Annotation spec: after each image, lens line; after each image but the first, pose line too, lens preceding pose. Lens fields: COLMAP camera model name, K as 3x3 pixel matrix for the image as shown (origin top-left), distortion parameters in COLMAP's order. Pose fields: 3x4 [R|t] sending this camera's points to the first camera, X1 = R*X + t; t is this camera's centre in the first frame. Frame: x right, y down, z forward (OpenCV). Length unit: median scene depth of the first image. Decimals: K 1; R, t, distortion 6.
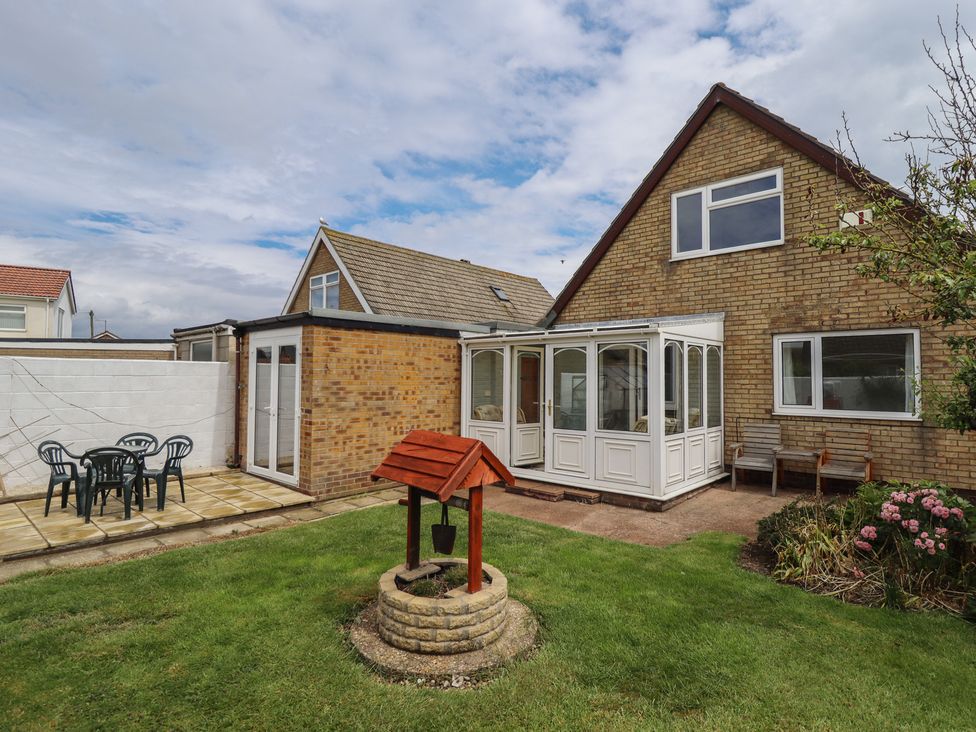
lens RADIAL K [[517.7, 0, 489.6], [0, 517.7, 367.0], [0, 0, 1]] dist [-0.013966, -0.004685]
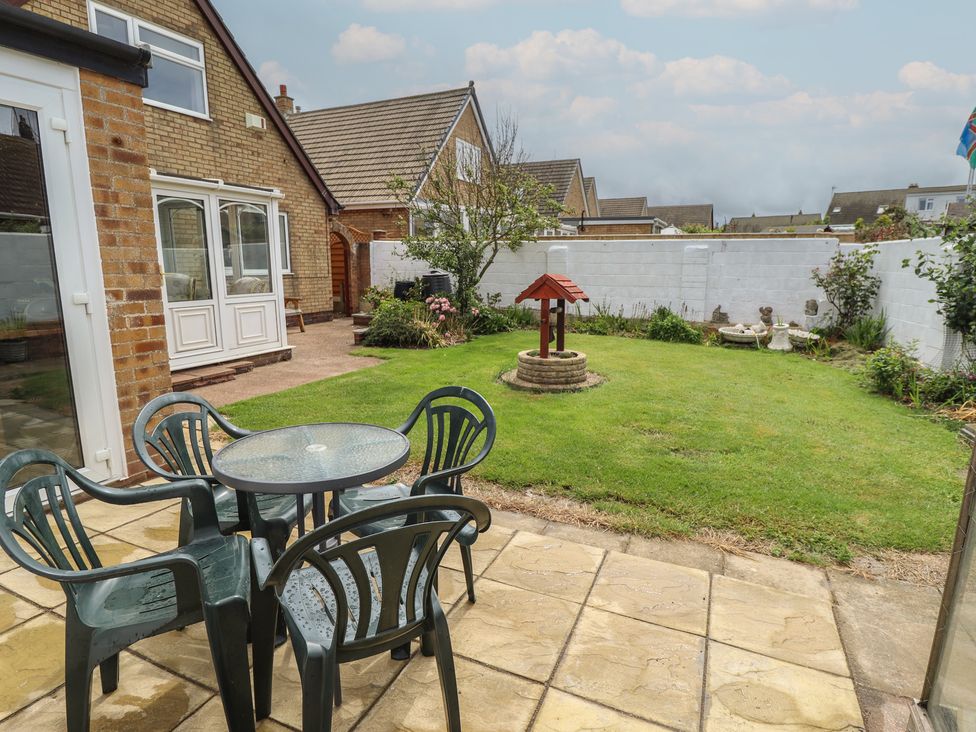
lens RADIAL K [[517.7, 0, 493.9], [0, 517.7, 365.3], [0, 0, 1]] dist [-0.013966, -0.004685]
pose [[-0.292193, -0.193654, 0.936547, -0.826634], [-0.035236, 0.980799, 0.191811, 0.050471], [-0.955710, 0.023046, -0.293407, 0.828246]]
